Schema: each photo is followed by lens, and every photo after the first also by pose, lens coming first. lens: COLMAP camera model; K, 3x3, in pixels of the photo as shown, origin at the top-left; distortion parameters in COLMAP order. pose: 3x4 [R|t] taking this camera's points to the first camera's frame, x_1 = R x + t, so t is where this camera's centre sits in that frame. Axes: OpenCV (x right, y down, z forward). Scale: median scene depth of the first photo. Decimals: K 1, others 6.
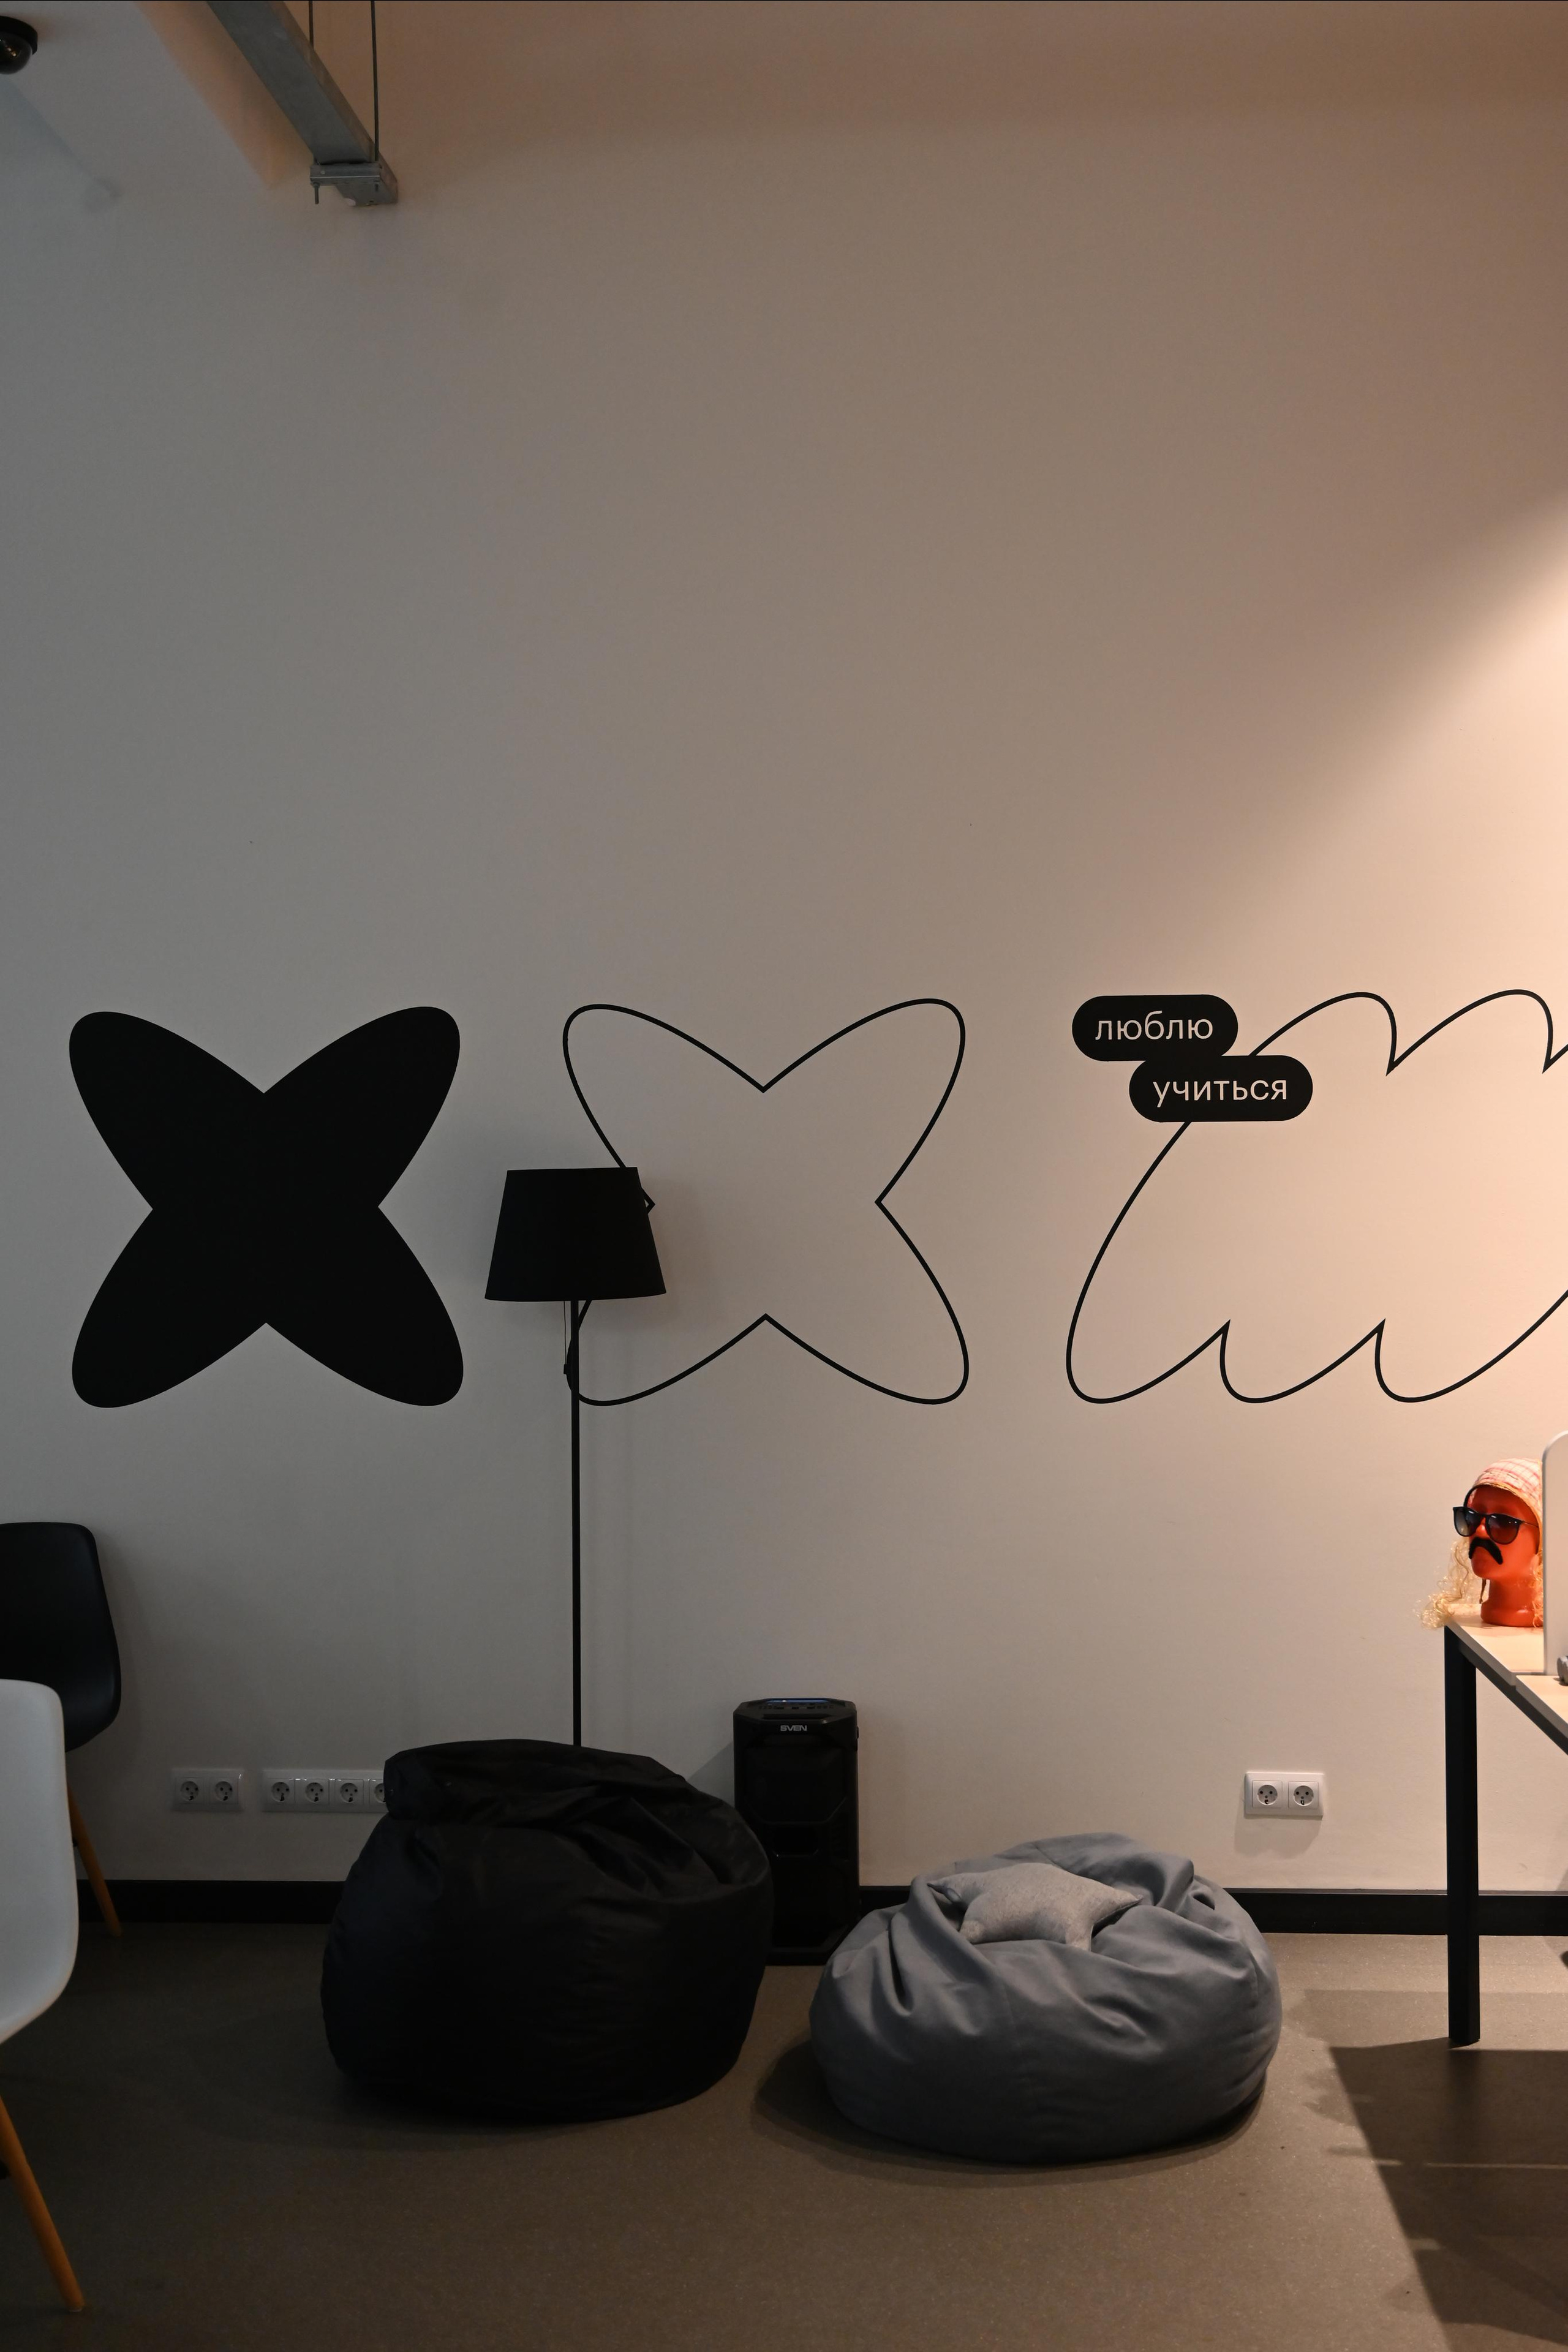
lens RADIAL K [[2412.2, 0, 793.0], [0, 2412.2, 1171.3], [0, 0, 1]] dist [-0.023269, 0.000000]
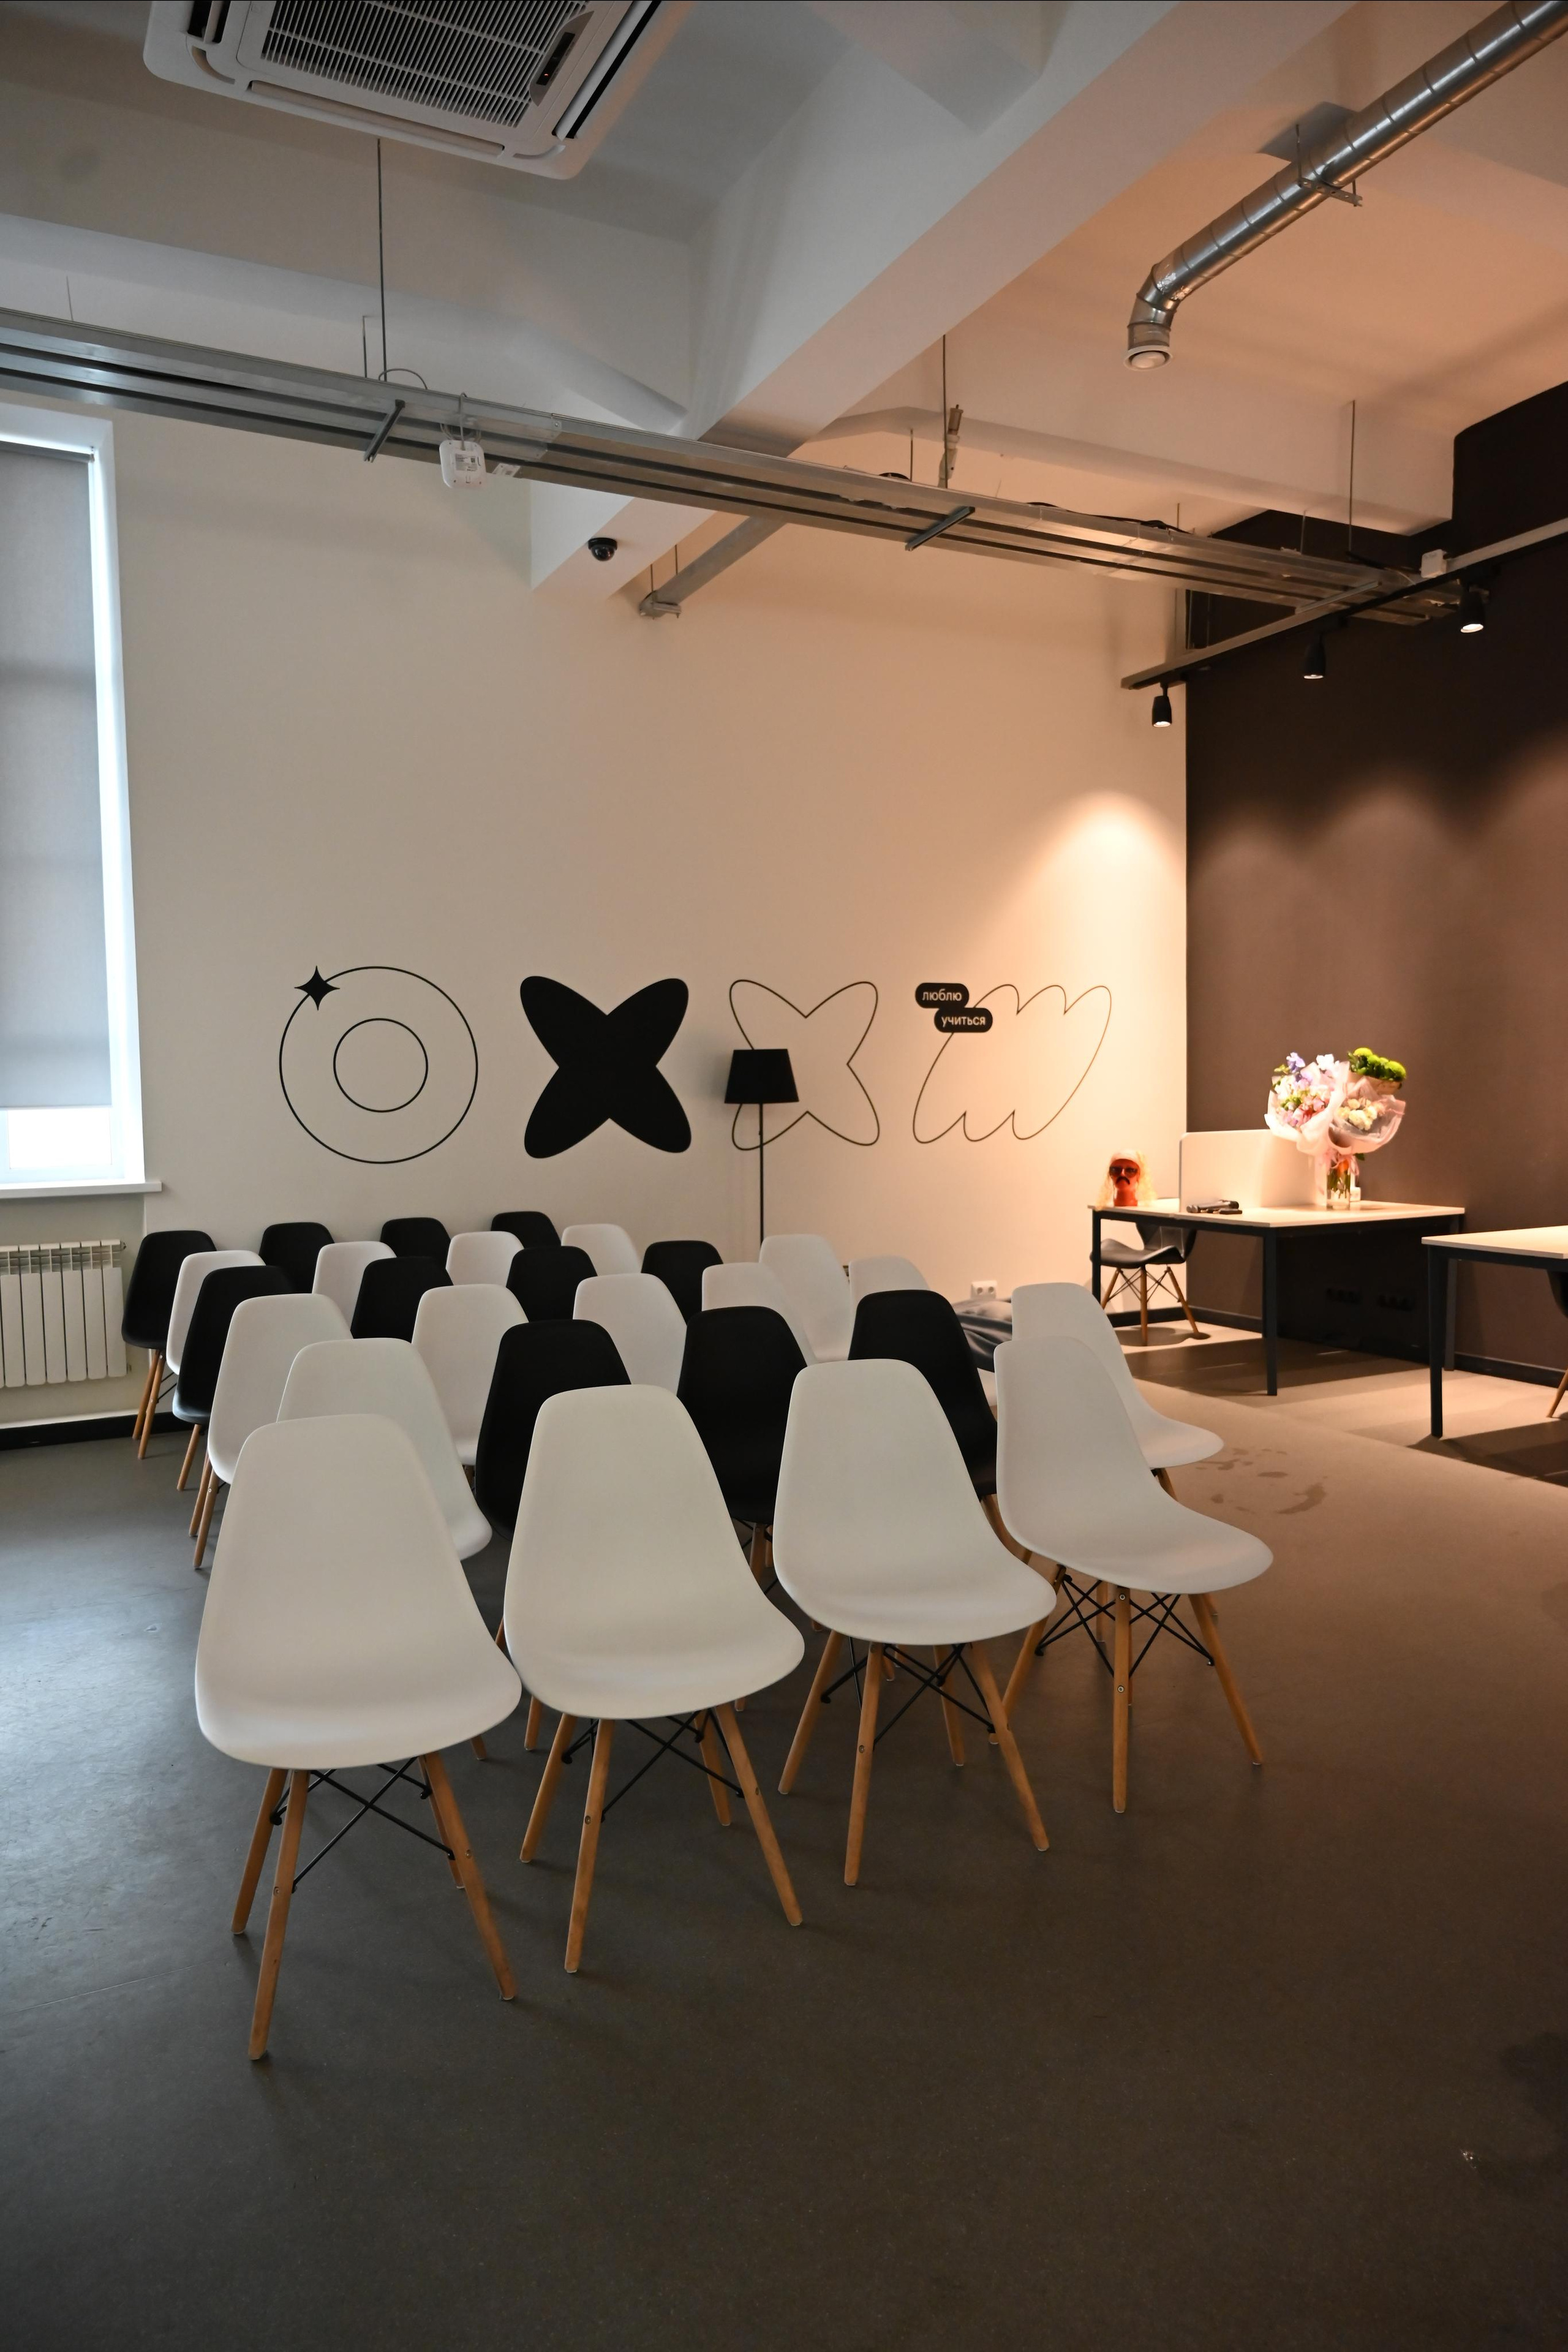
lens RADIAL K [[1577.0, 0, 790.5], [0, 1577.0, 1184.5], [0, 0, 1]] dist [-0.006032, -0.000148]
pose [[0.860667, -0.037581, 0.507780, -0.849333], [0.000792, 0.997370, 0.072474, 0.018784], [-0.509168, -0.061974, 0.858433, -0.362971]]
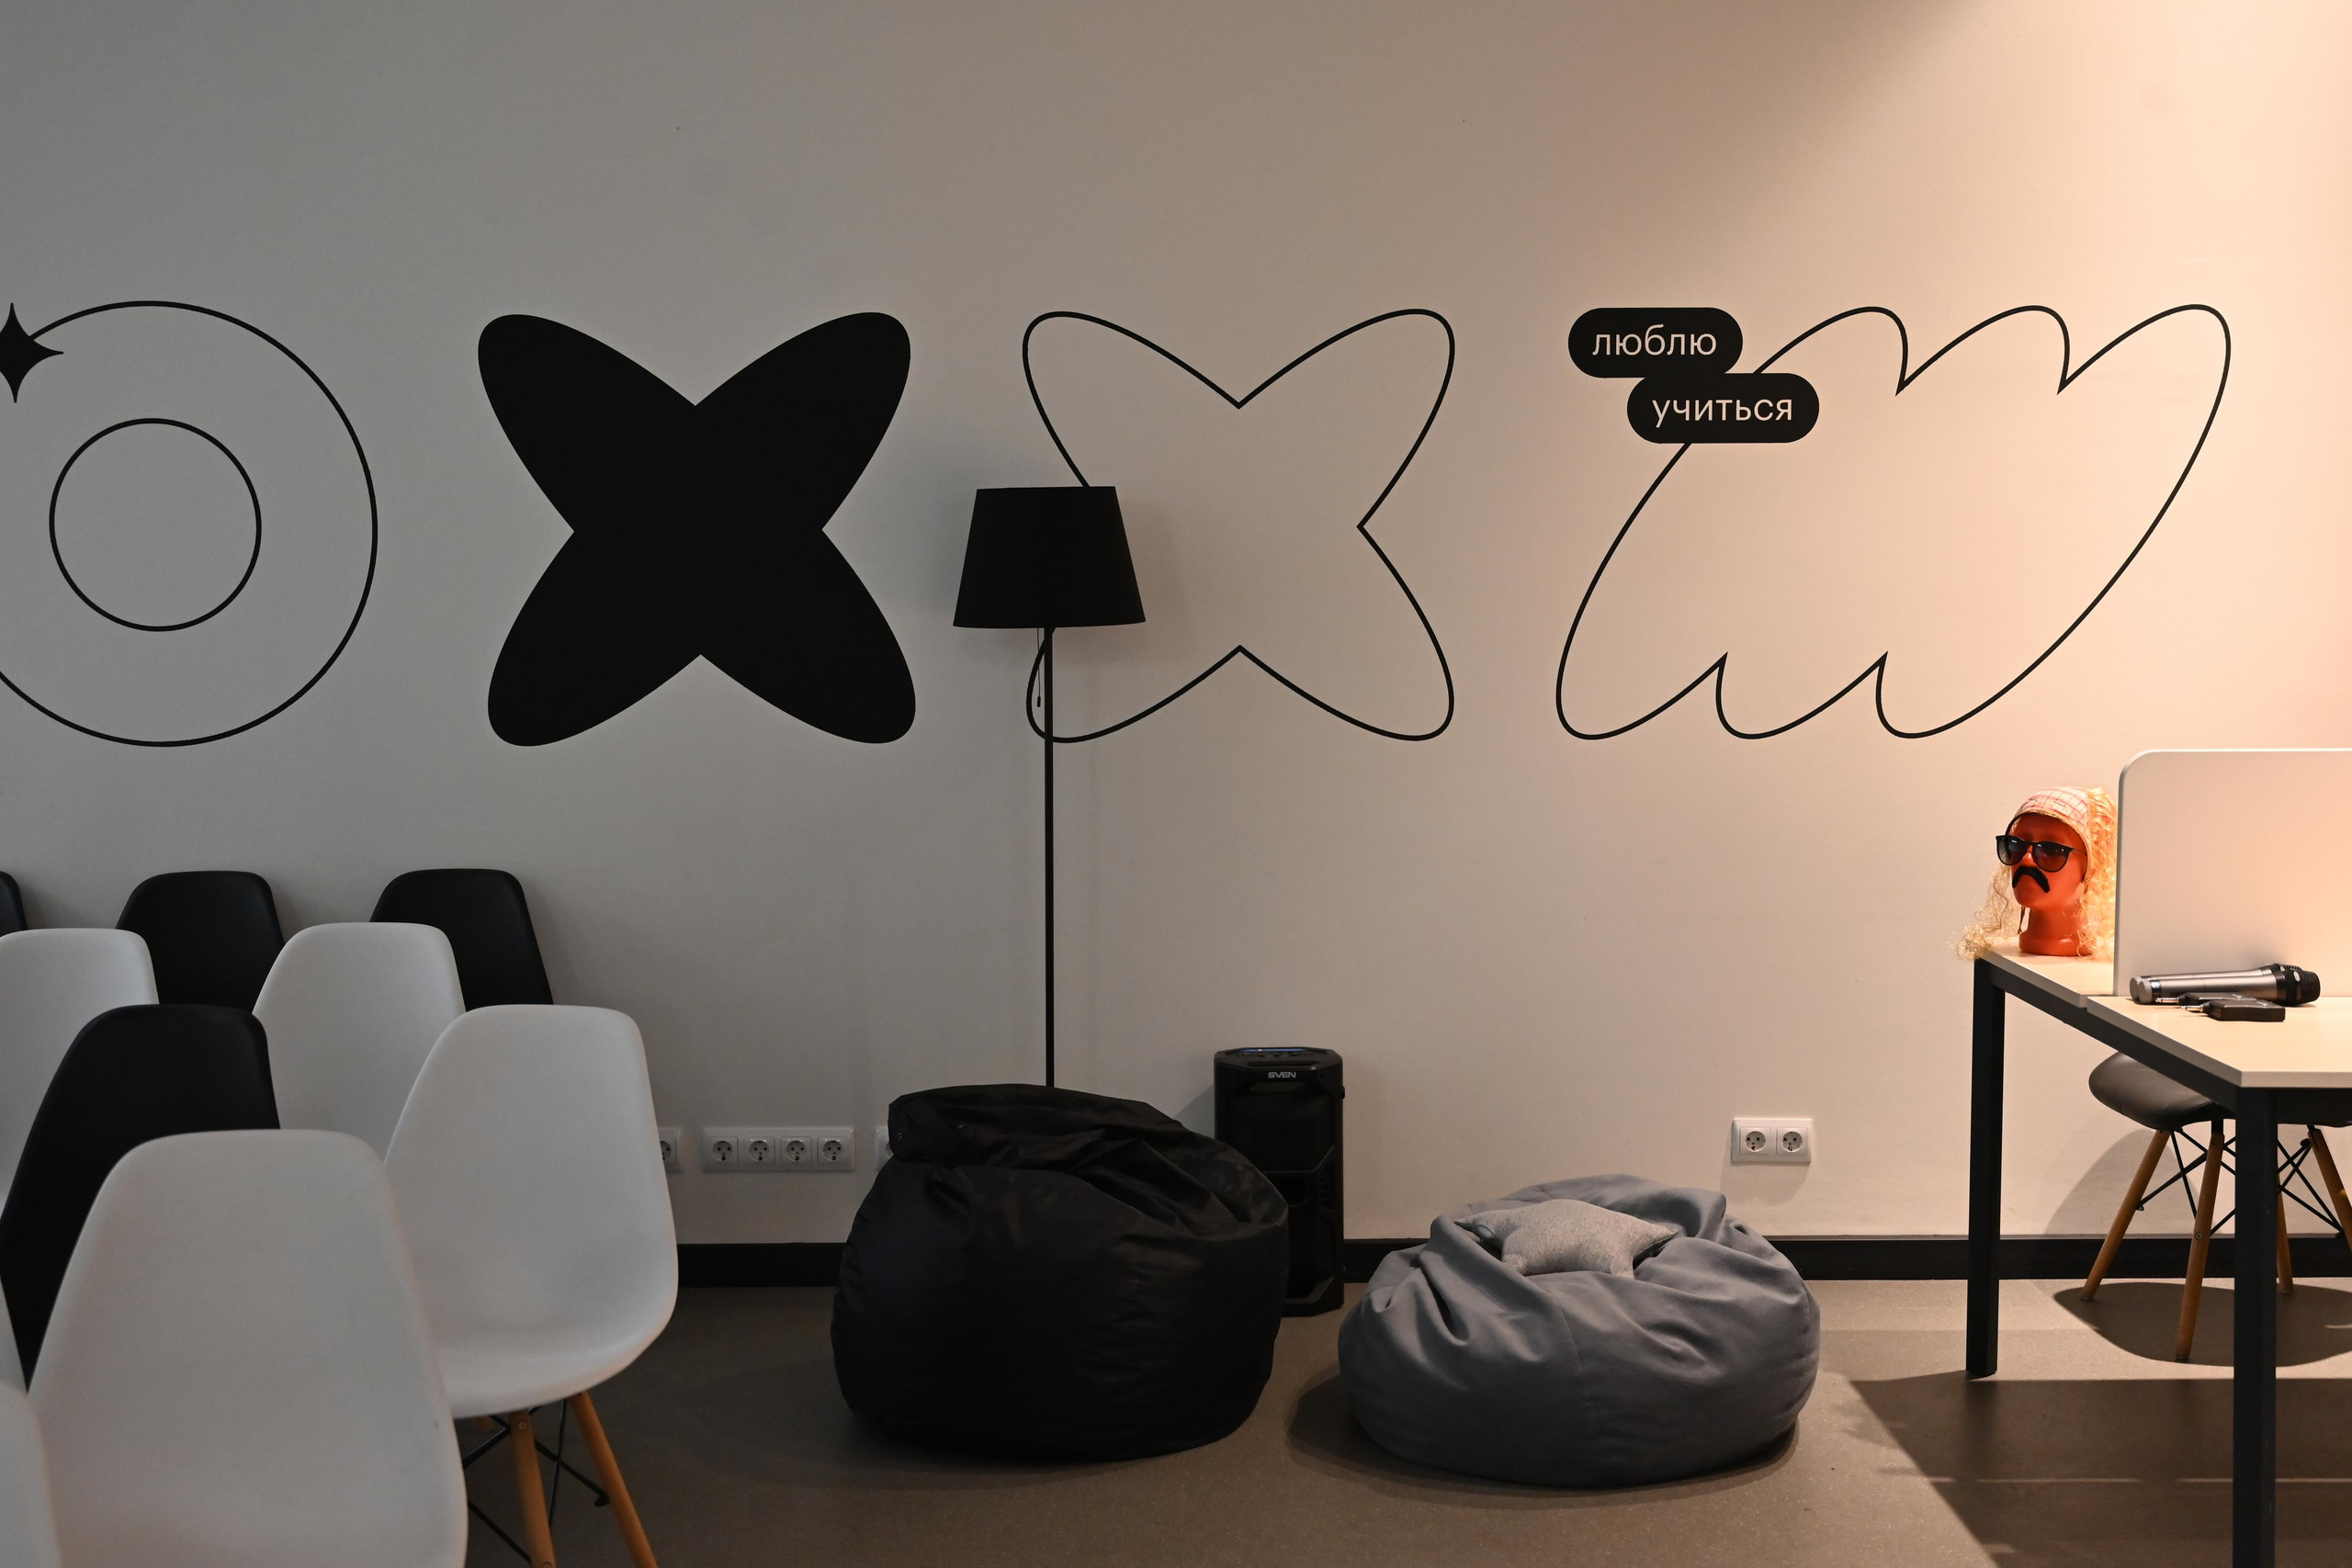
lens RADIAL K [[2691.7, 0, 1169.2], [0, 2691.7, 787.4], [0, 0, 1]] dist [-0.021438, 0.000000]
pose [[0.997783, -0.001532, 0.066541, -0.111135], [-0.004772, 0.995515, 0.094488, 0.015460], [-0.066387, -0.094596, 0.993300, -0.049019]]
